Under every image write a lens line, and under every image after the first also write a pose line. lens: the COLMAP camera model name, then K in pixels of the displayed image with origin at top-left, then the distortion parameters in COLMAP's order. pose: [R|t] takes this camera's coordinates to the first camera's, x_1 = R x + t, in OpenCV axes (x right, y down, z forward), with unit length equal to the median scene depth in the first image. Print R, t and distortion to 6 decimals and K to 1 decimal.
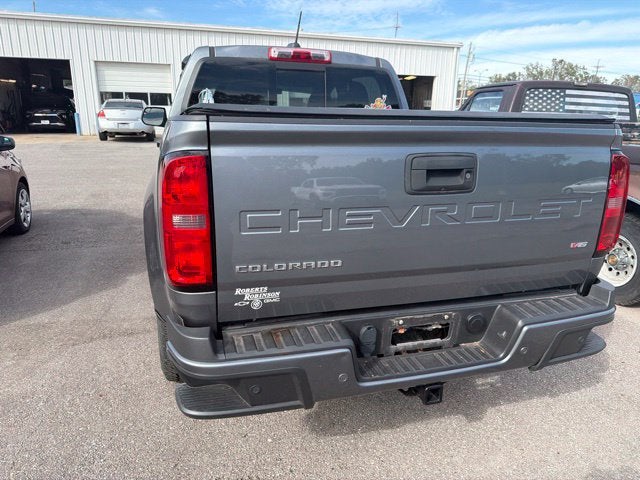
lens RADIAL K [[456.1, 0, 323.2], [0, 456.1, 243.2], [0, 0, 1]] dist [0.019023, -0.024395]
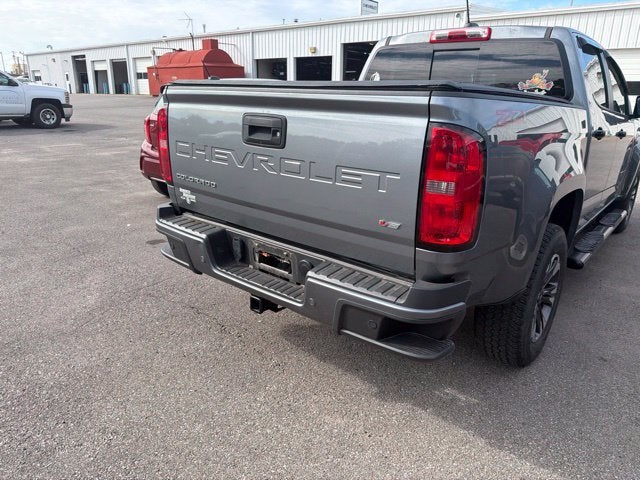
lens RADIAL K [[456.1, 0, 323.8], [0, 456.1, 239.7], [0, 0, 1]] dist [0.019023, -0.024395]
pose [[0.543736, 0.247085, -0.802060, 1.059942], [-0.238986, 0.961698, 0.134249, -0.050502], [0.804510, 0.118686, 0.581959, 0.311916]]
